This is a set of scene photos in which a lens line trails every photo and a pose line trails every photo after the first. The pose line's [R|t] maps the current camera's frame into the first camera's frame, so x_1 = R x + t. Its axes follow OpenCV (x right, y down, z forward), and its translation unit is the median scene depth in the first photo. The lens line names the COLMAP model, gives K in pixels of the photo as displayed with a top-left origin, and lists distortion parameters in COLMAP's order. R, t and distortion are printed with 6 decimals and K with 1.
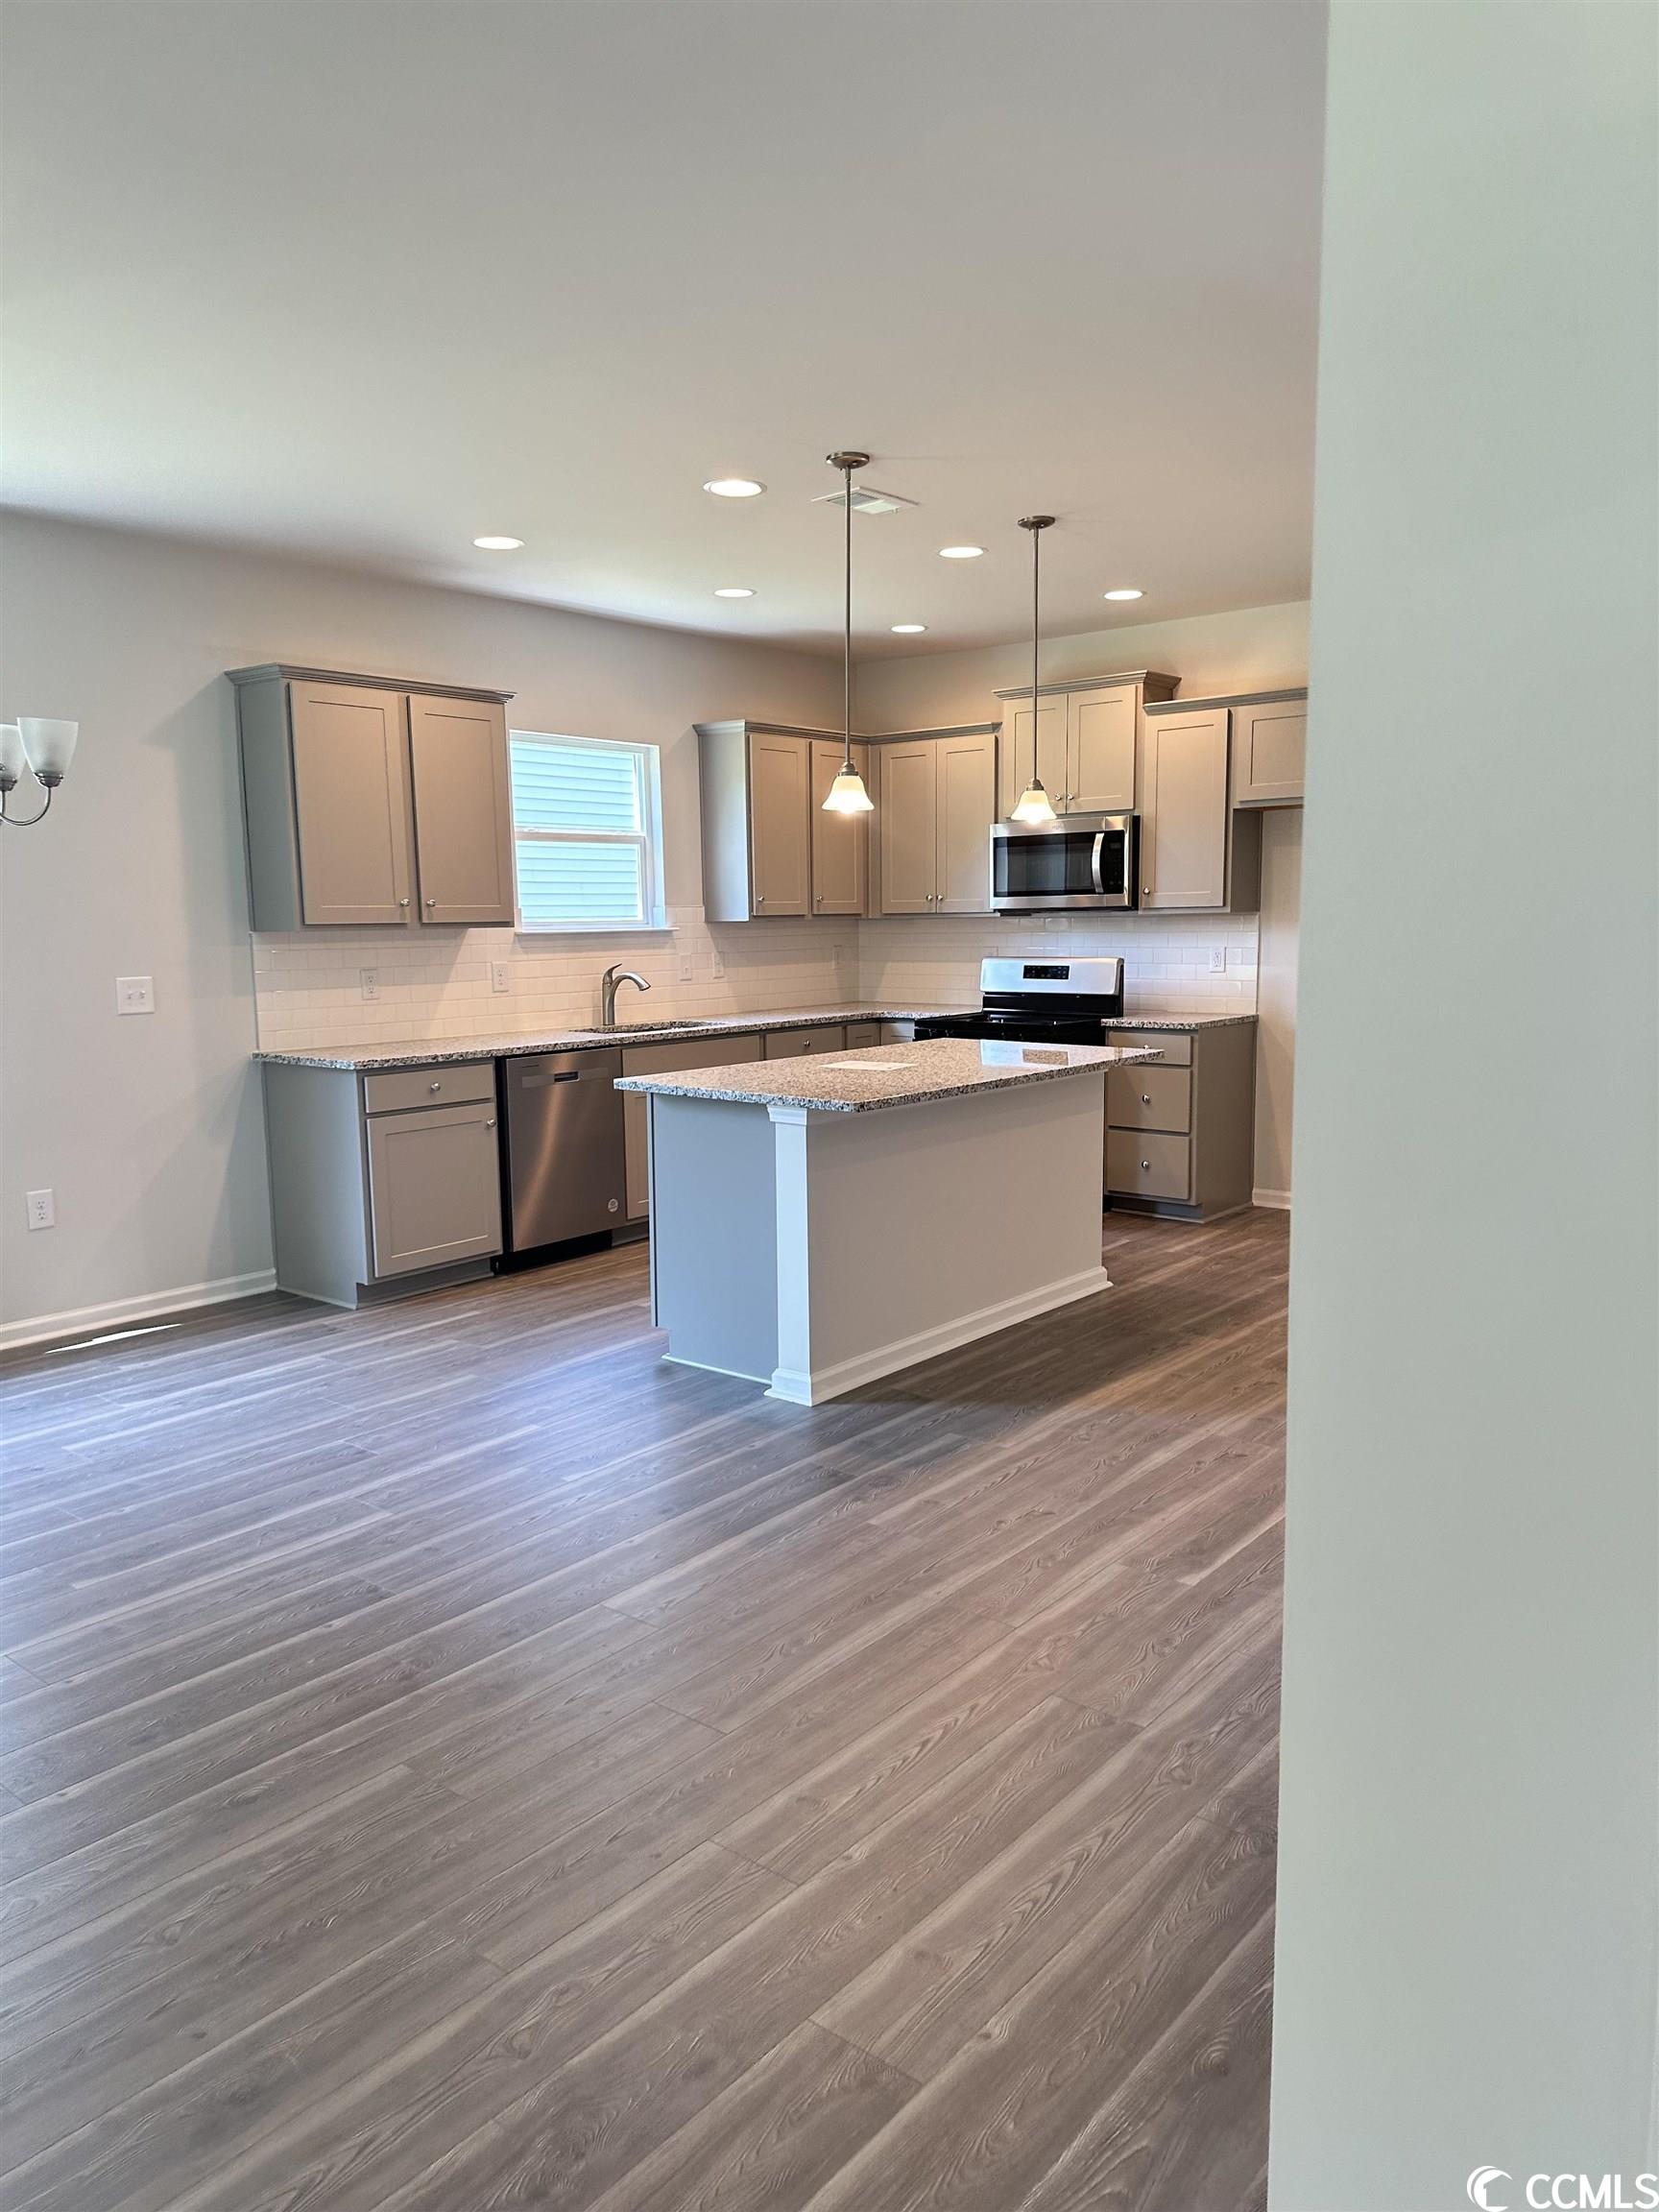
lens RADIAL K [[1546.5, 0, 849.8], [0, 1546.5, 1092.7], [0, 0, 1]] dist [0.071167, -0.099890]
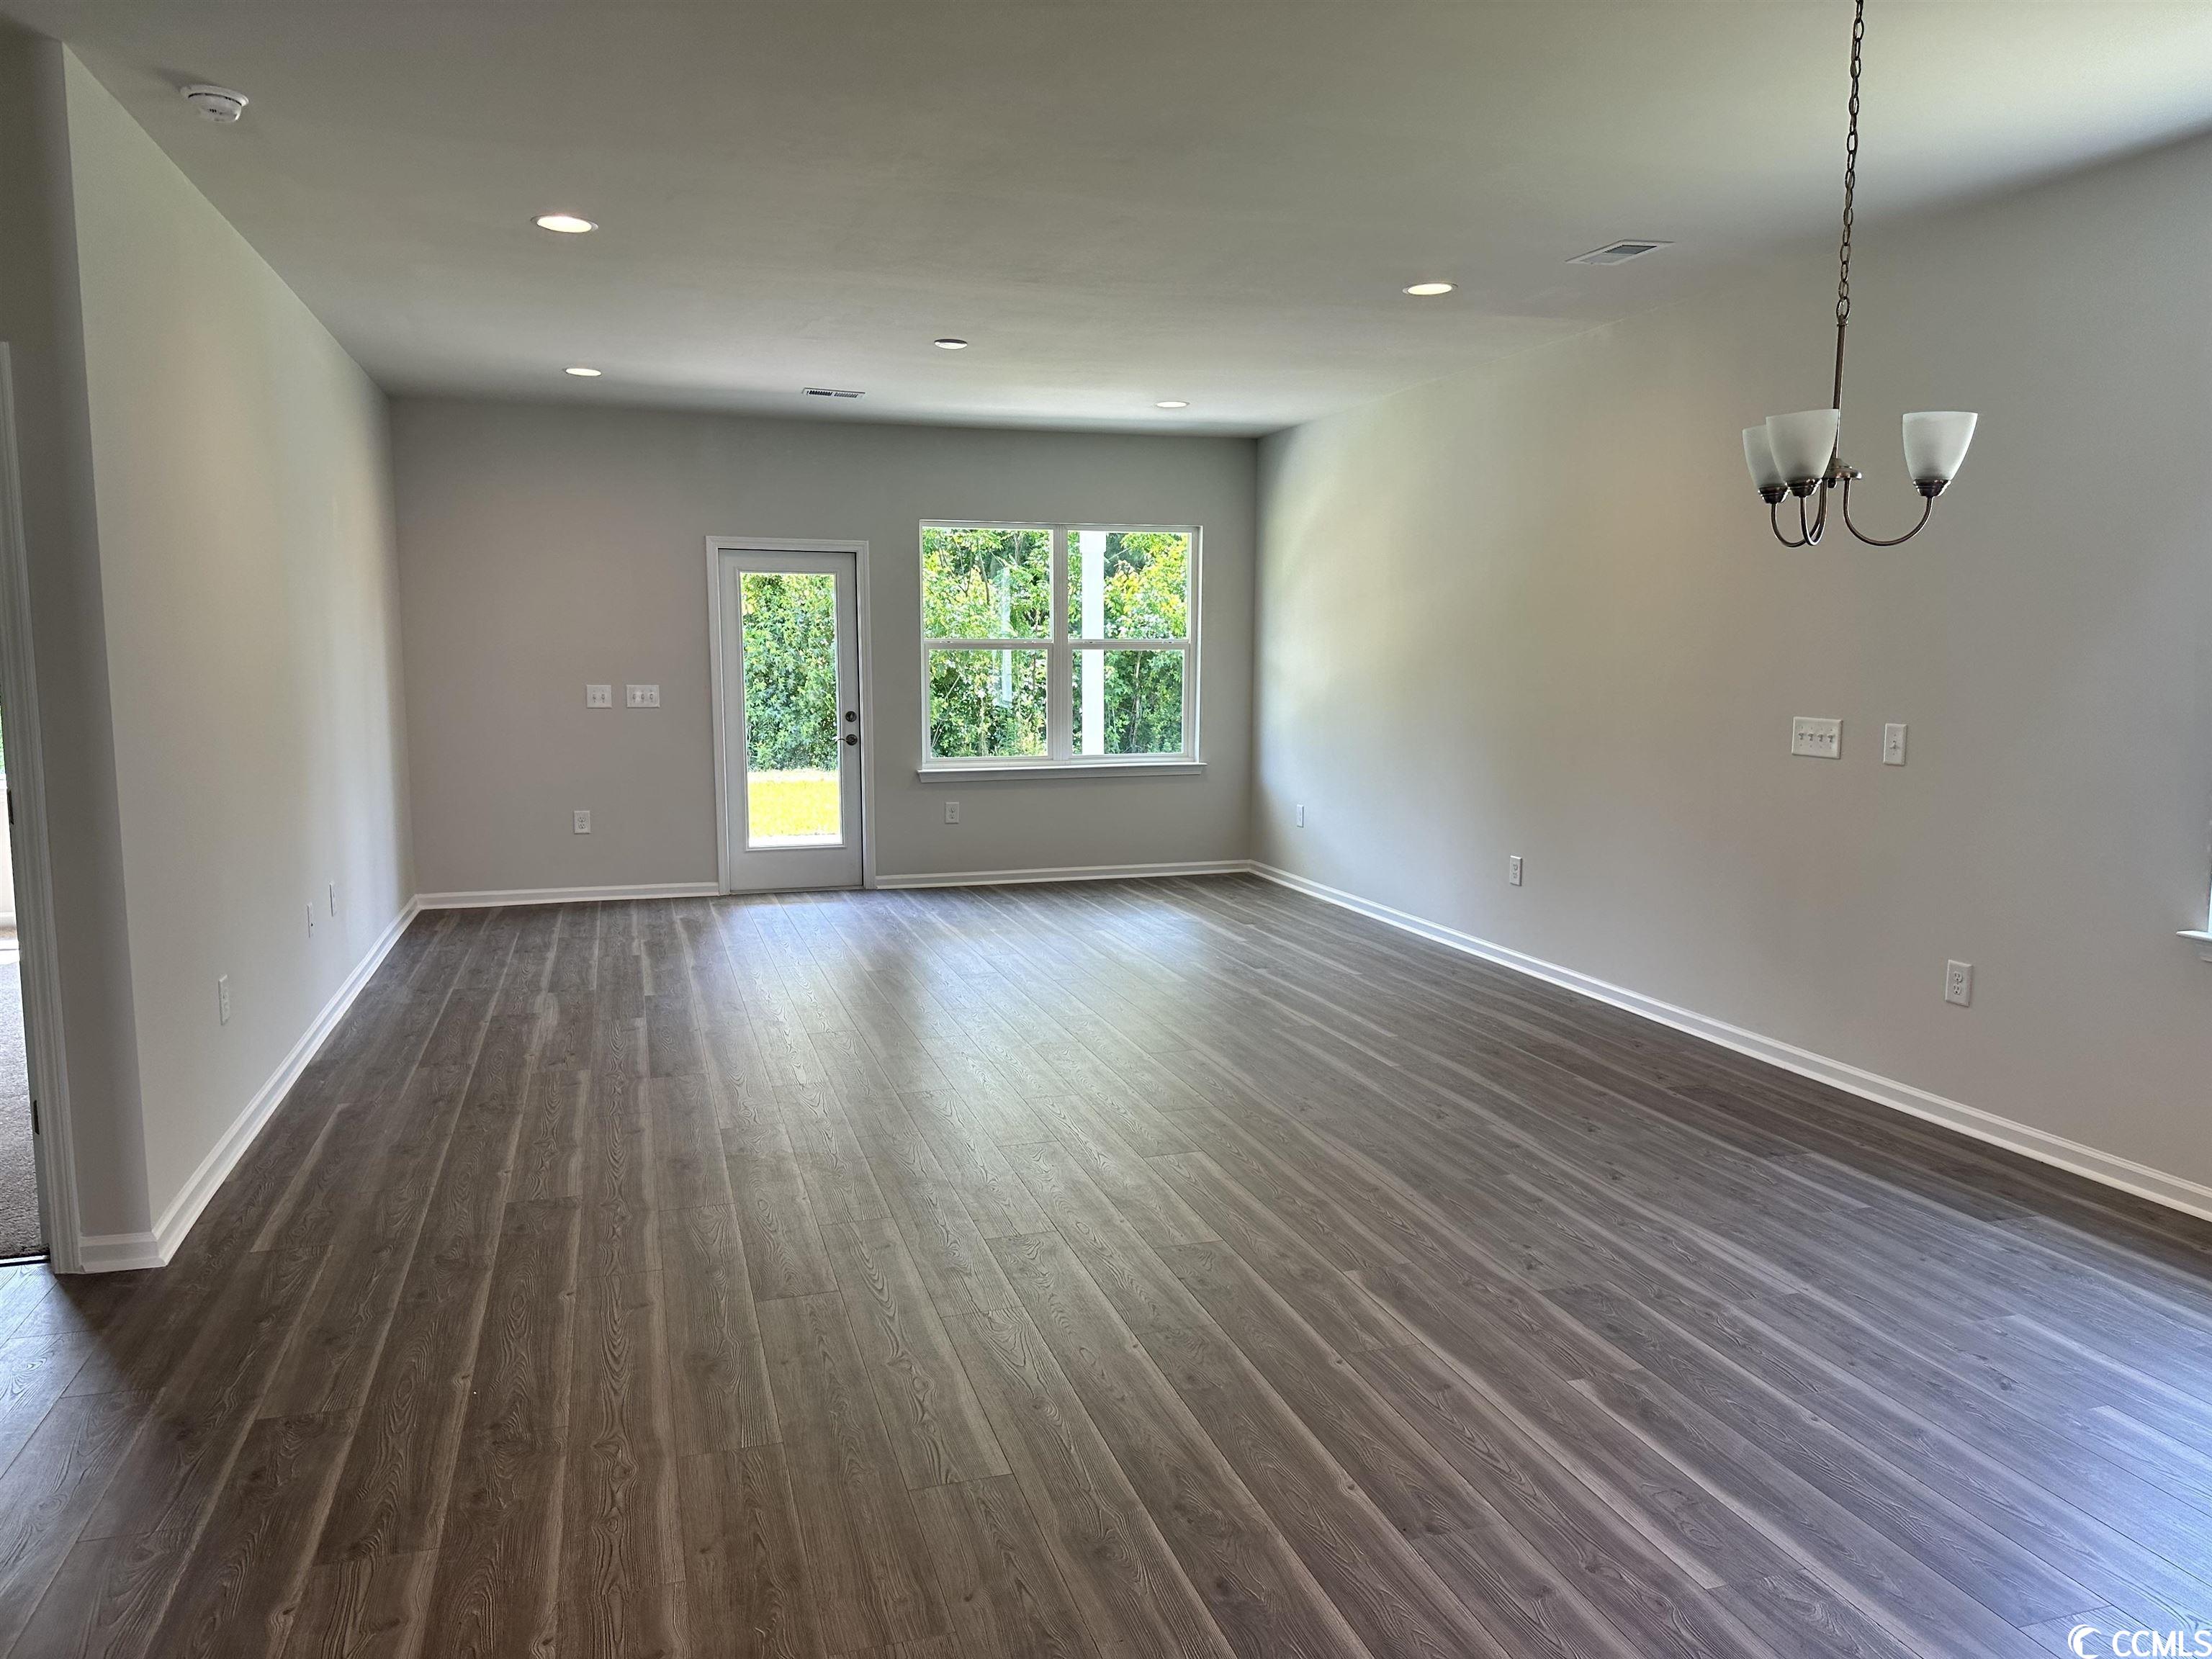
lens RADIAL K [[1546.5, 0, 1096.2], [0, 1546.5, 830.4], [0, 0, 1]] dist [0.071167, -0.099890]
pose [[-0.561027, 0.113641, -0.819960, 0.289366], [-0.093419, 0.975513, 0.199118, -0.119557], [0.822509, 0.188310, -0.536673, 0.906385]]
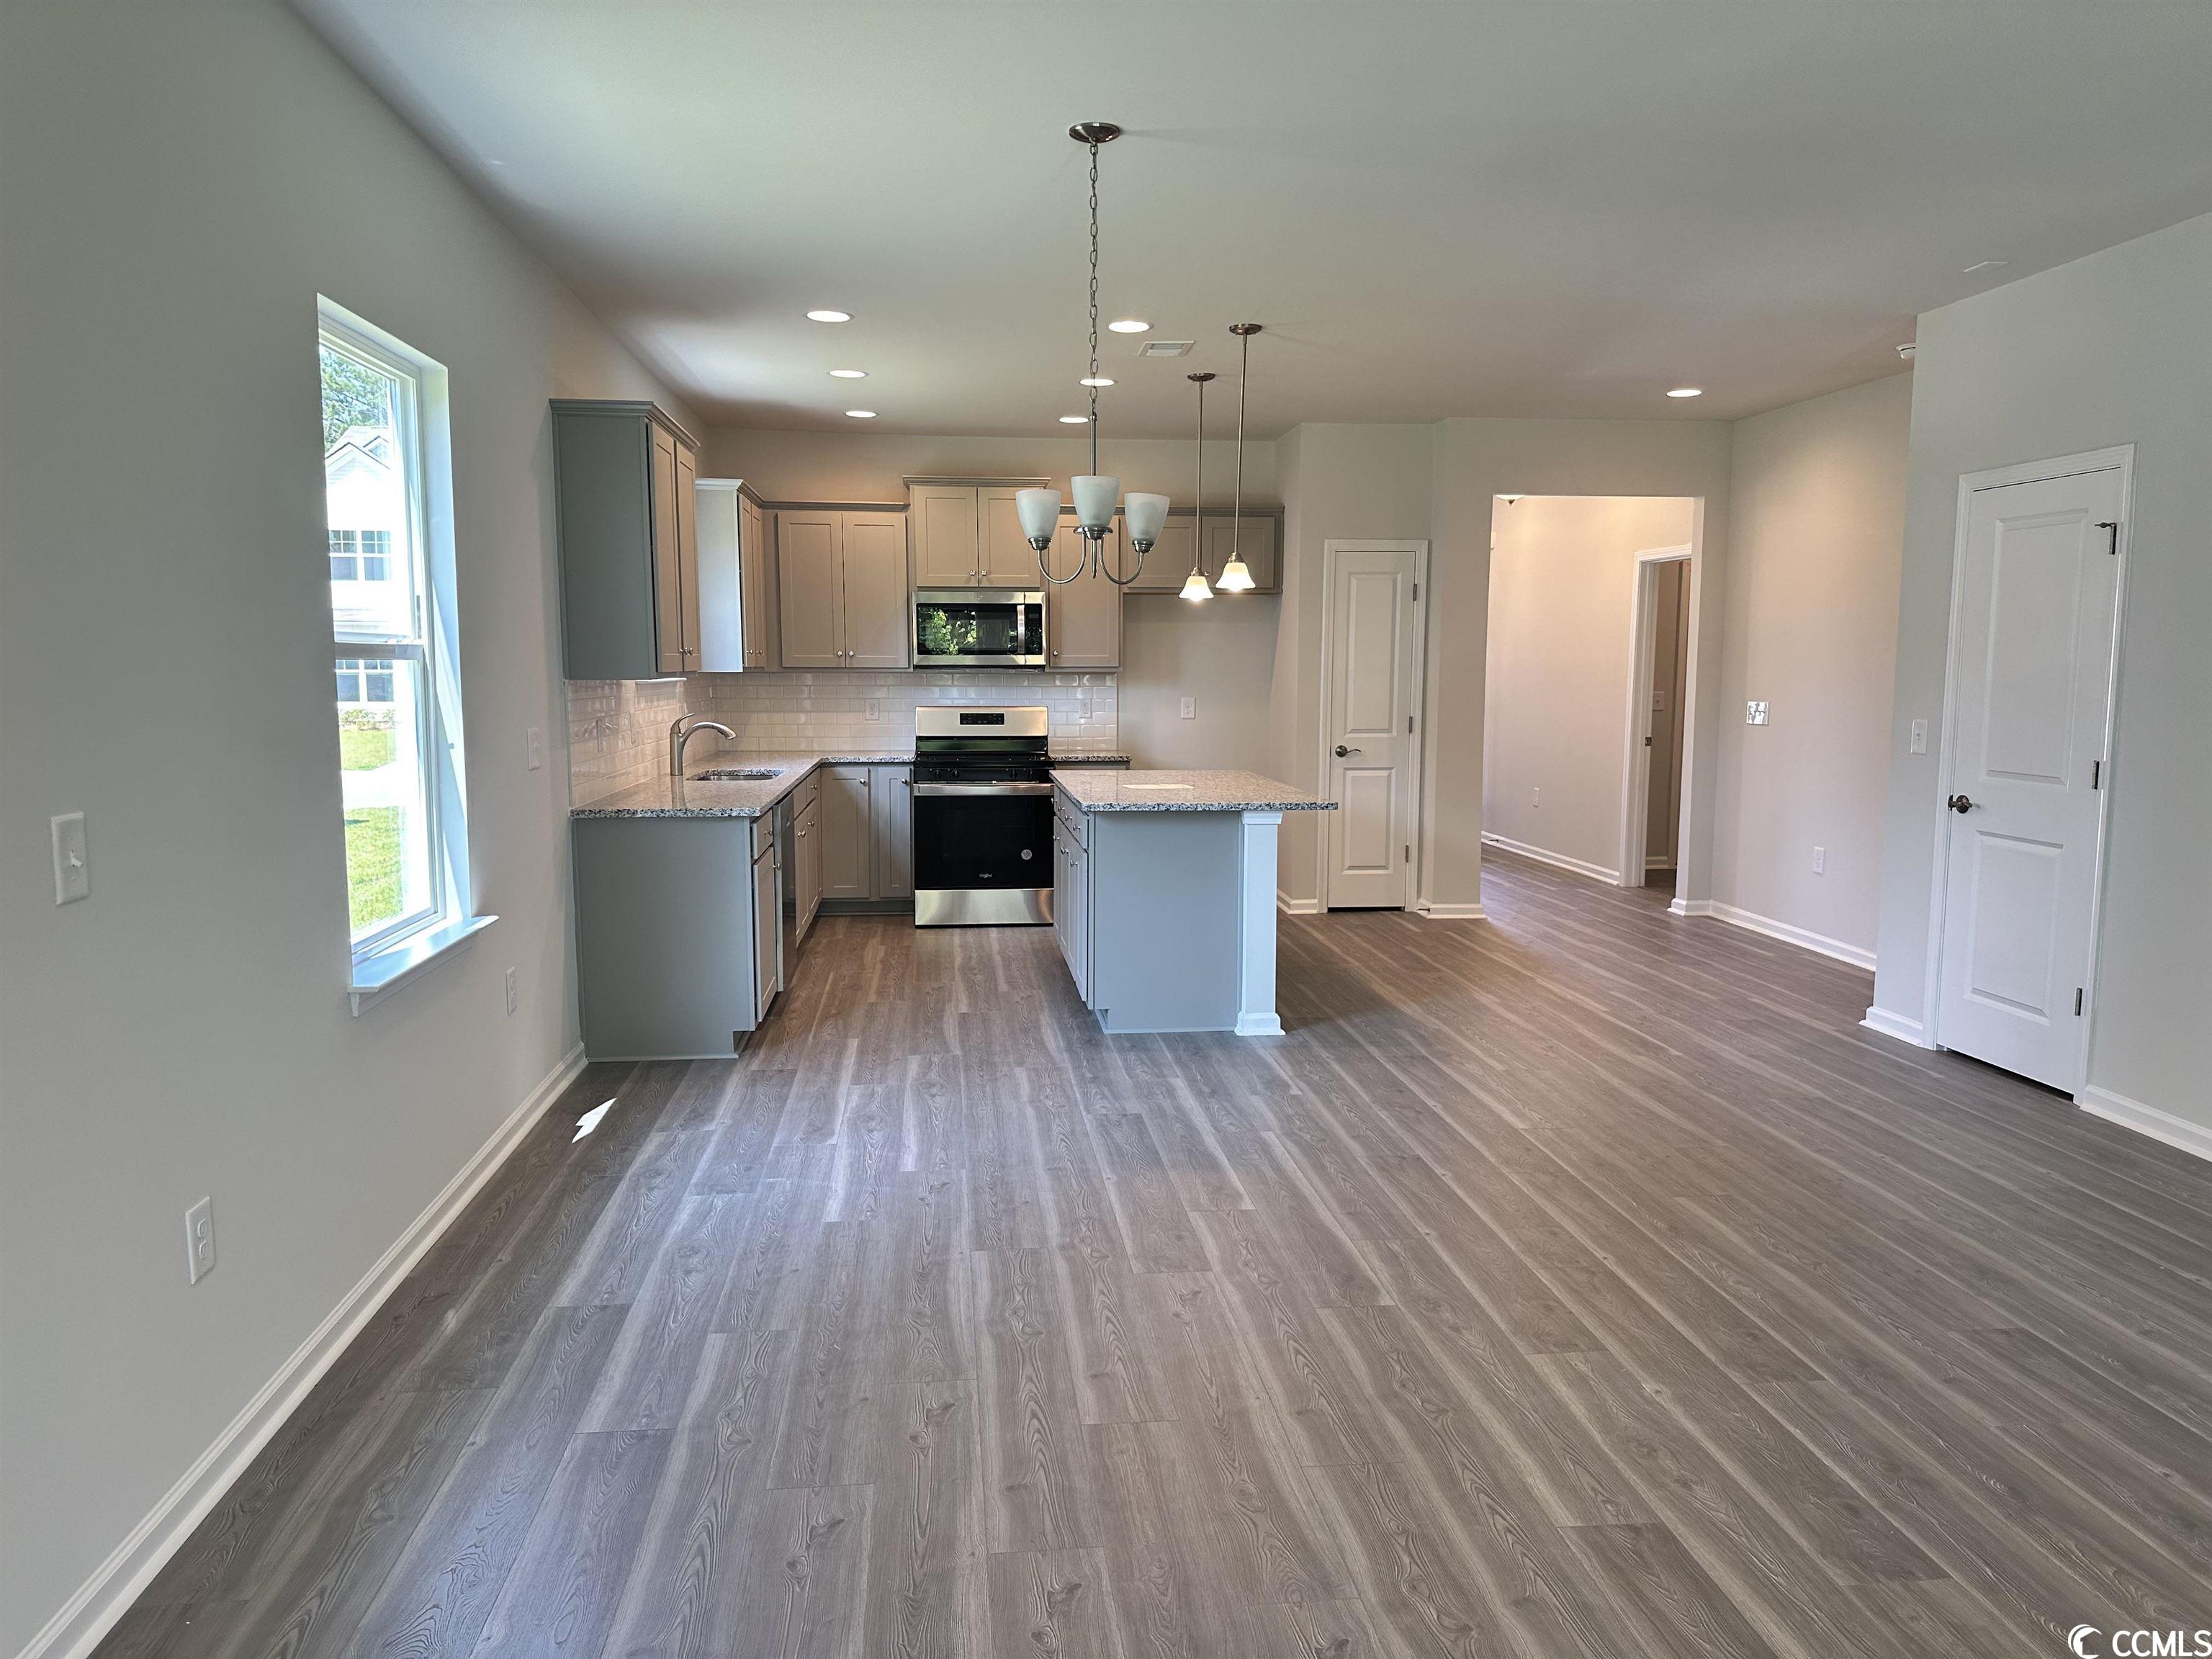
lens RADIAL K [[1546.5, 0, 1089.9], [0, 1546.5, 824.9], [0, 0, 1]] dist [0.071167, -0.099890]
pose [[0.710866, -0.059563, 0.700801, -1.067600], [0.073827, 0.997222, 0.009869, -0.003323], [-0.699442, 0.044722, 0.713288, 0.157290]]
